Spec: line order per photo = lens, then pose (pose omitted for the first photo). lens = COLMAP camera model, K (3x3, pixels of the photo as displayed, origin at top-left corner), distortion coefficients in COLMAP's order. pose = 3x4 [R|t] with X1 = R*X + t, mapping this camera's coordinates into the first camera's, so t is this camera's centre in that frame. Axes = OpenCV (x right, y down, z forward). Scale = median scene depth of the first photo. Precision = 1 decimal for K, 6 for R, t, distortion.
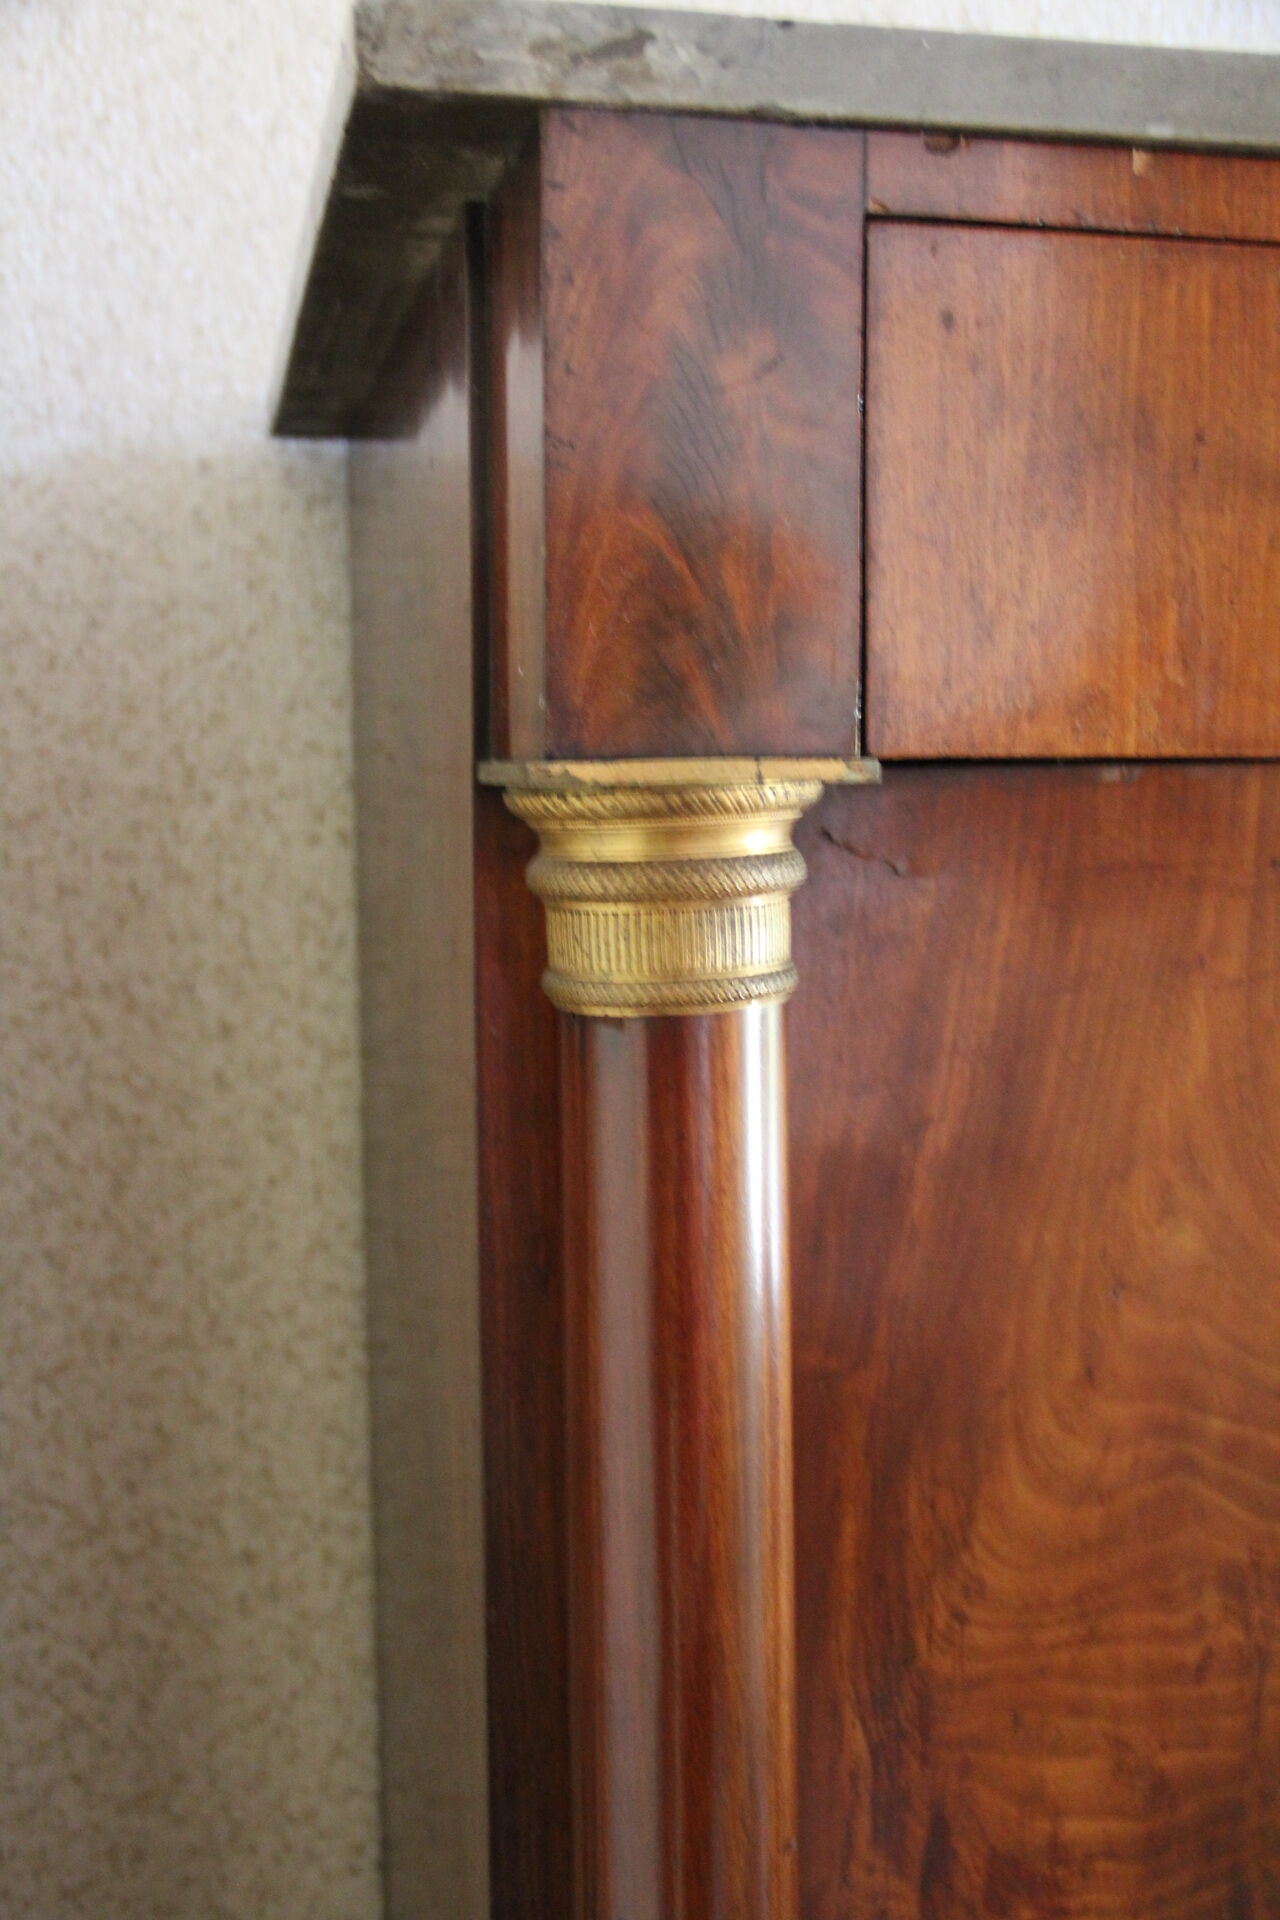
lens RADIAL K [[2003.7, 0, 640.8], [0, 2003.7, 995.9], [0, 0, 1]] dist [-0.103660, 0.251779]
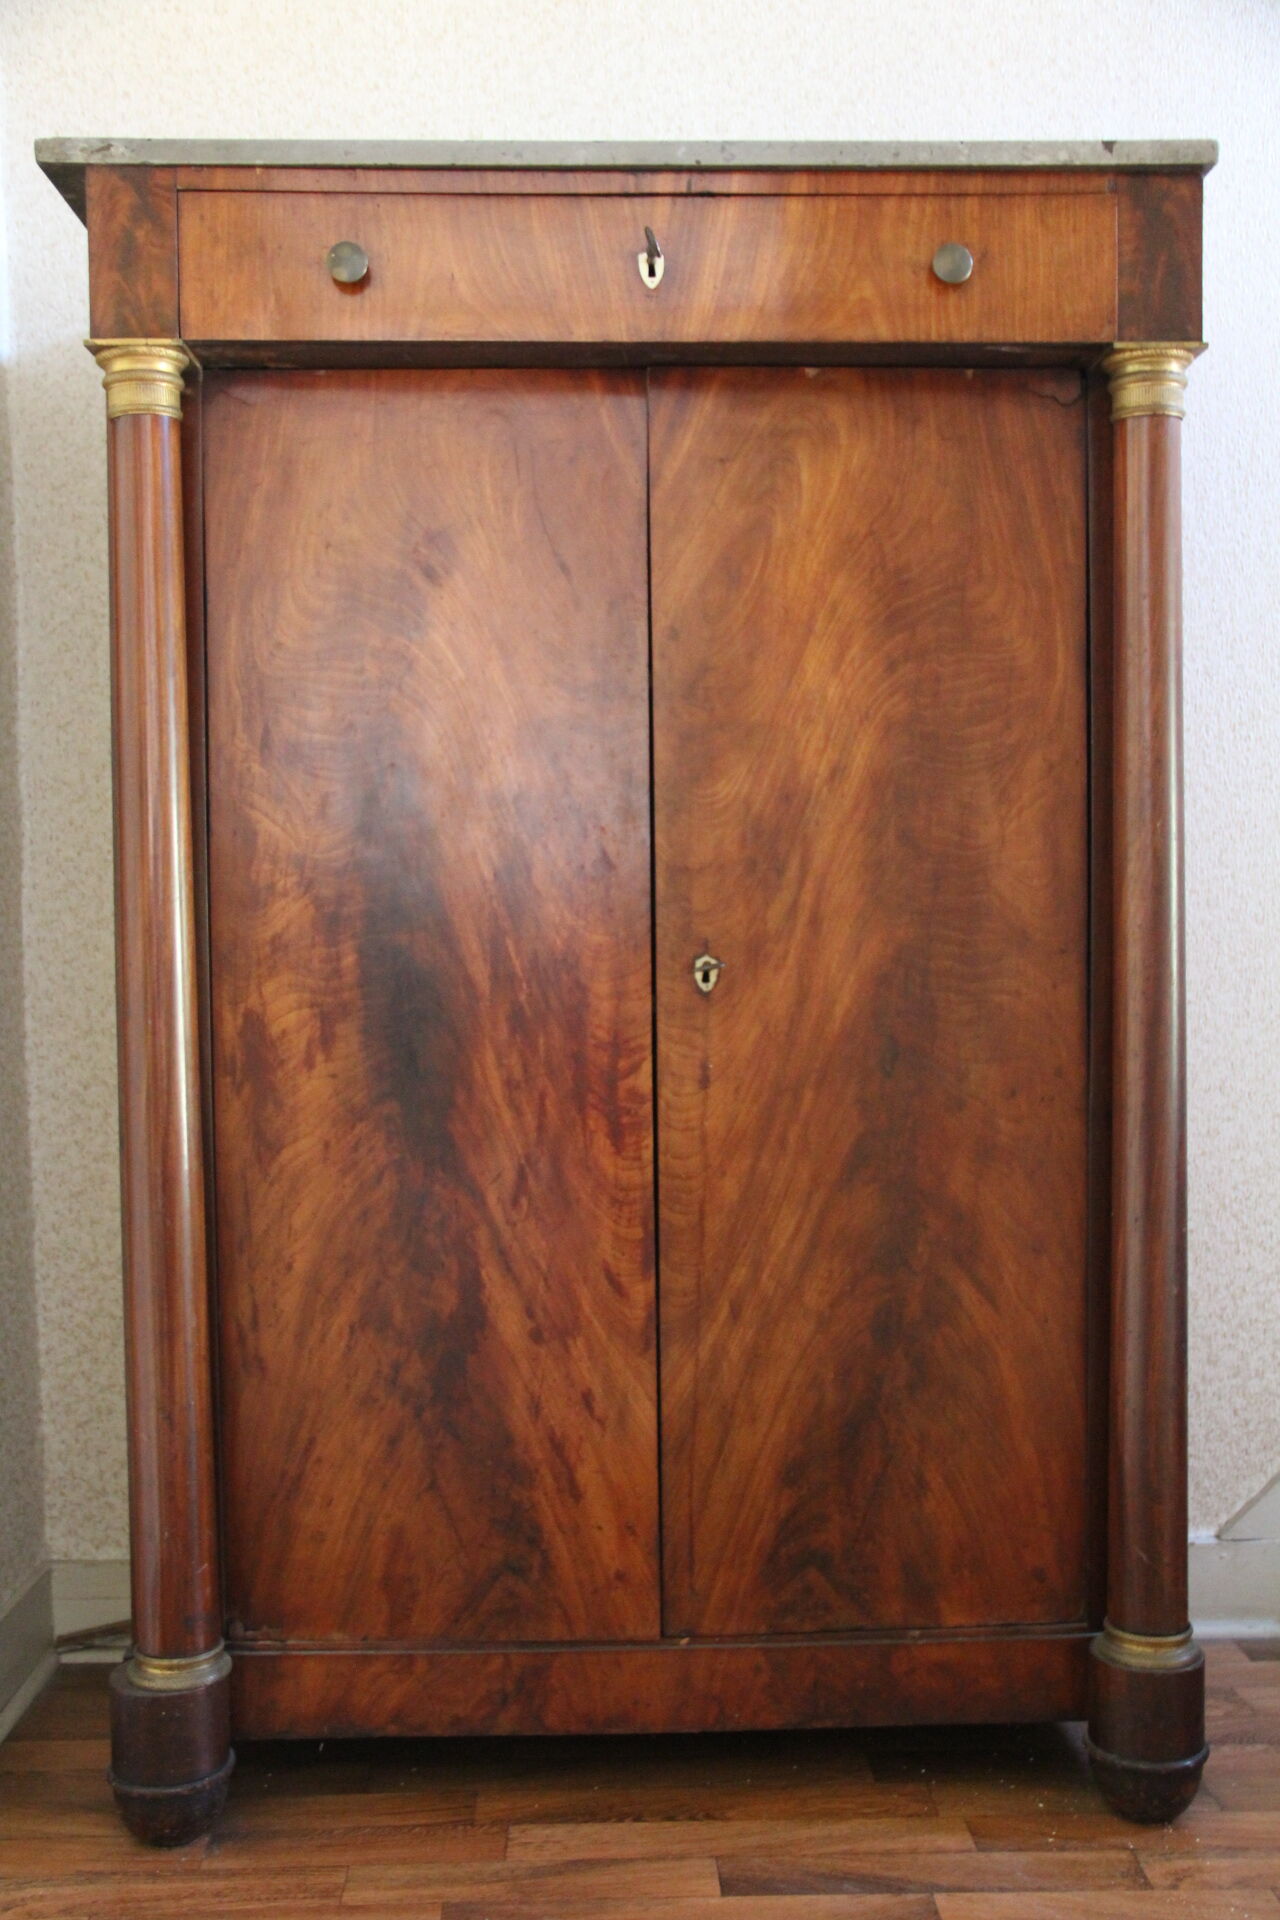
lens RADIAL K [[2003.7, 0, 640.8], [0, 2003.7, 995.9], [0, 0, 1]] dist [-0.103660, 0.251779]
pose [[0.981911, 0.011003, -0.189022, 1.627890], [-0.022879, 0.997890, -0.060760, 1.269378], [0.187954, 0.063985, 0.980091, -2.286083]]
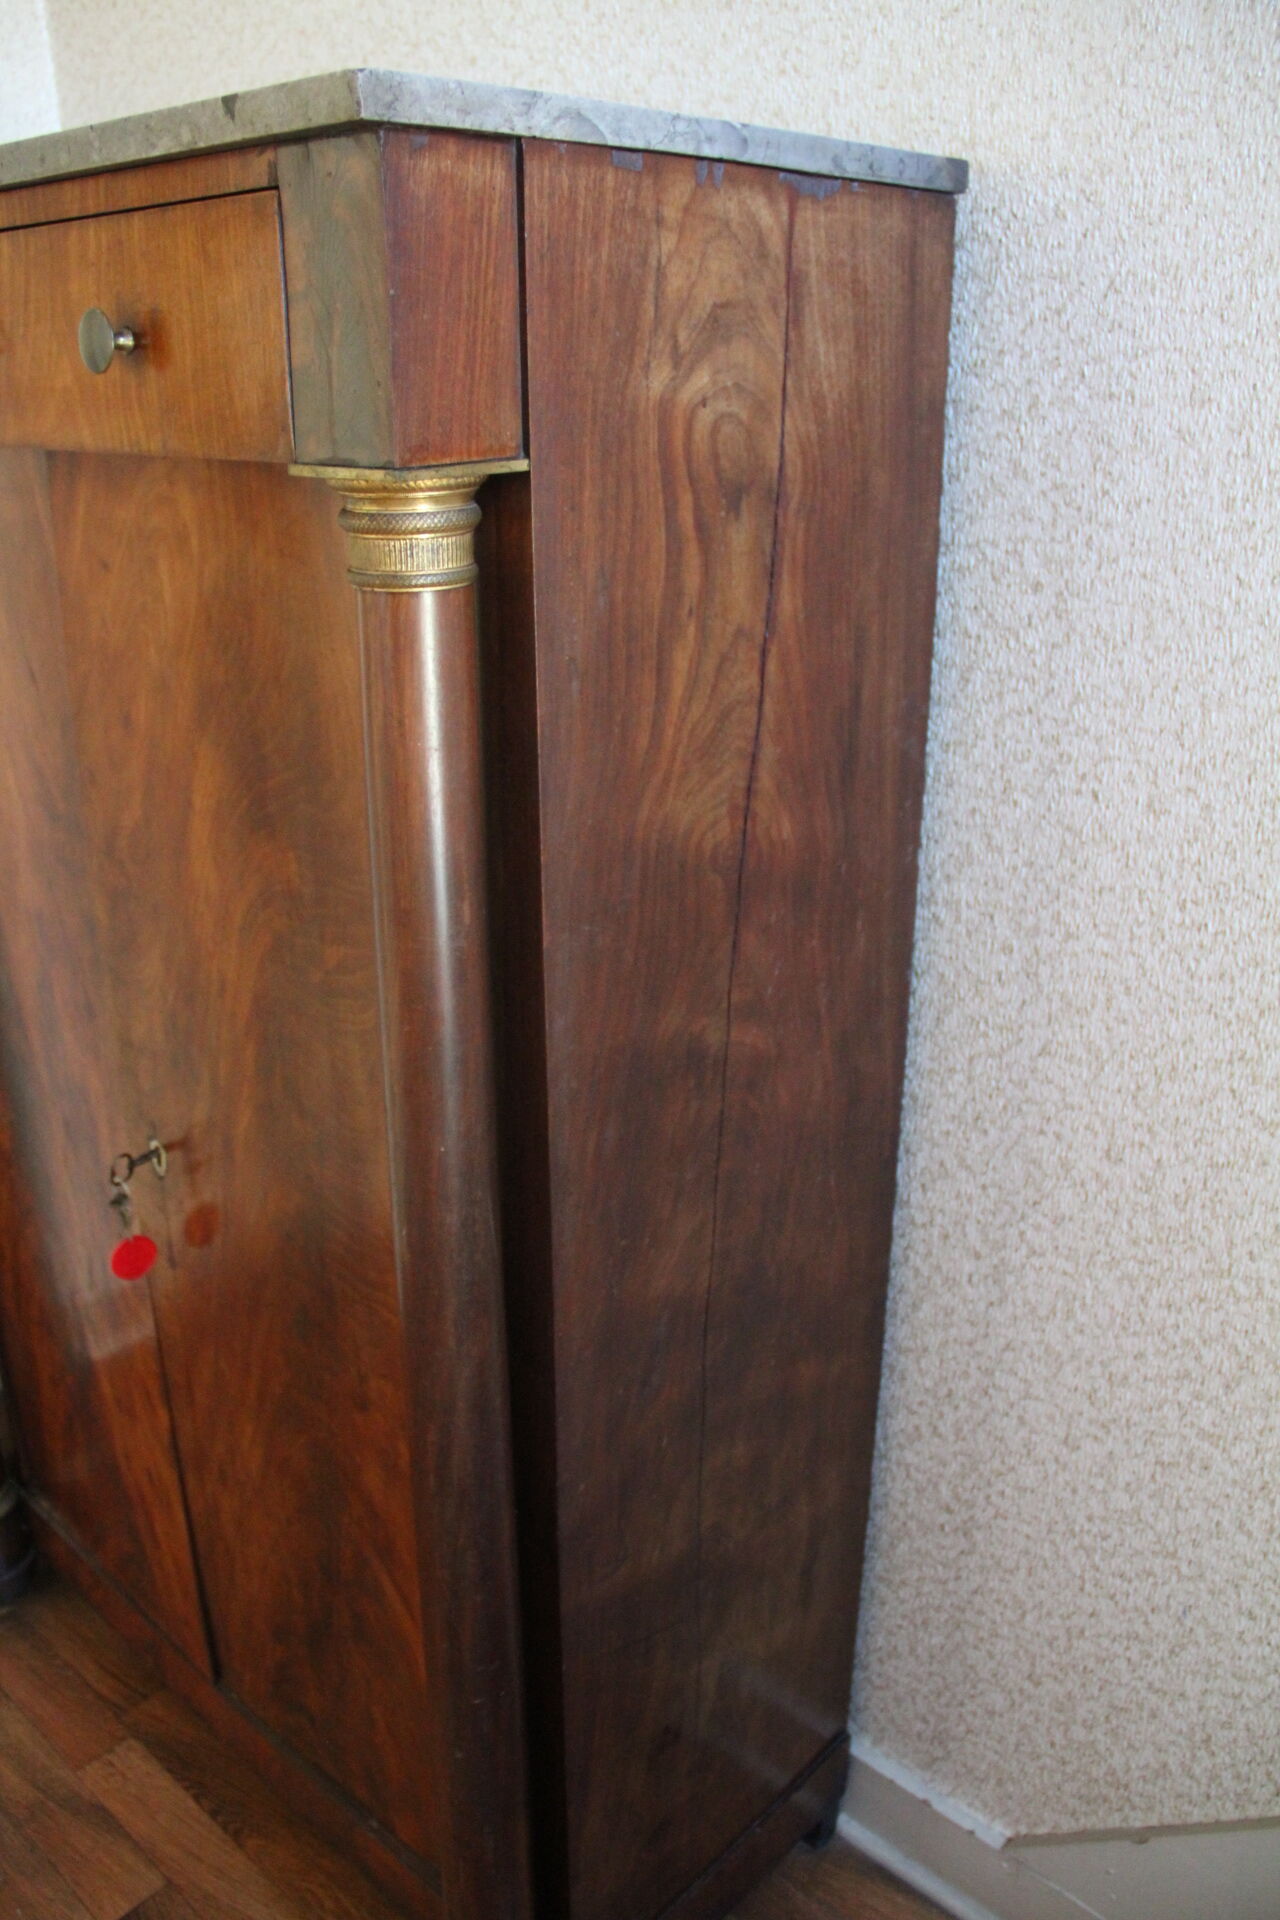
lens RADIAL K [[1563.2, 0, 640.0], [0, 1563.2, 960.0], [0, 0, 1]] dist [-0.173655, 0.115142]
pose [[0.571790, 0.321503, -0.754780, 3.332059], [-0.100311, 0.940509, 0.324624, -0.244871], [0.814245, -0.109904, 0.570023, 0.735518]]
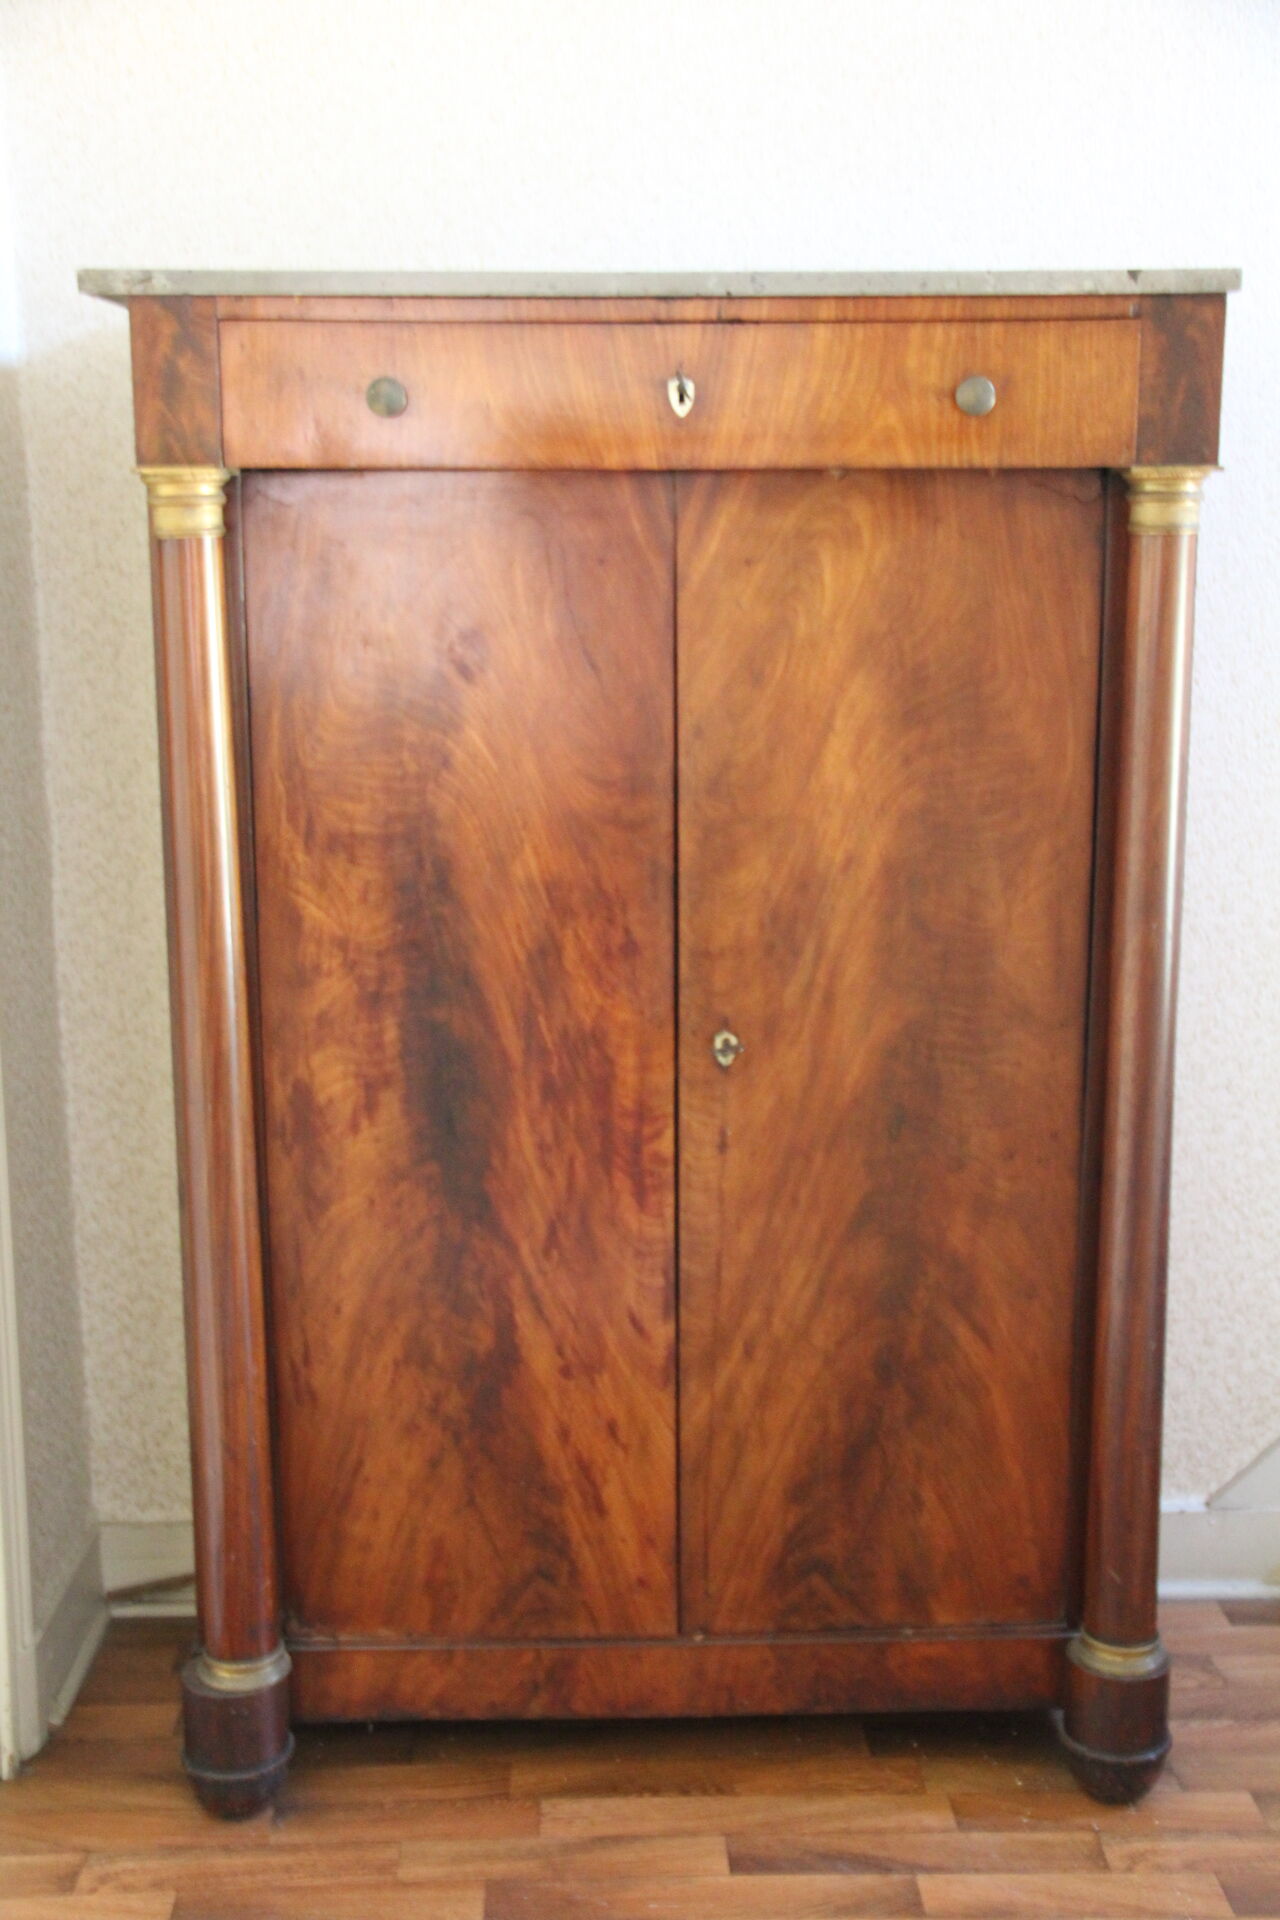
lens RADIAL K [[2368.4, 0, 638.5], [0, 2368.4, 995.8], [0, 0, 1]] dist [-0.025835, 0.325863]
pose [[0.981276, 0.048409, -0.186424, 1.749547], [-0.029359, 0.994183, 0.103622, 0.381030], [0.190356, -0.096209, 0.976990, -3.271229]]
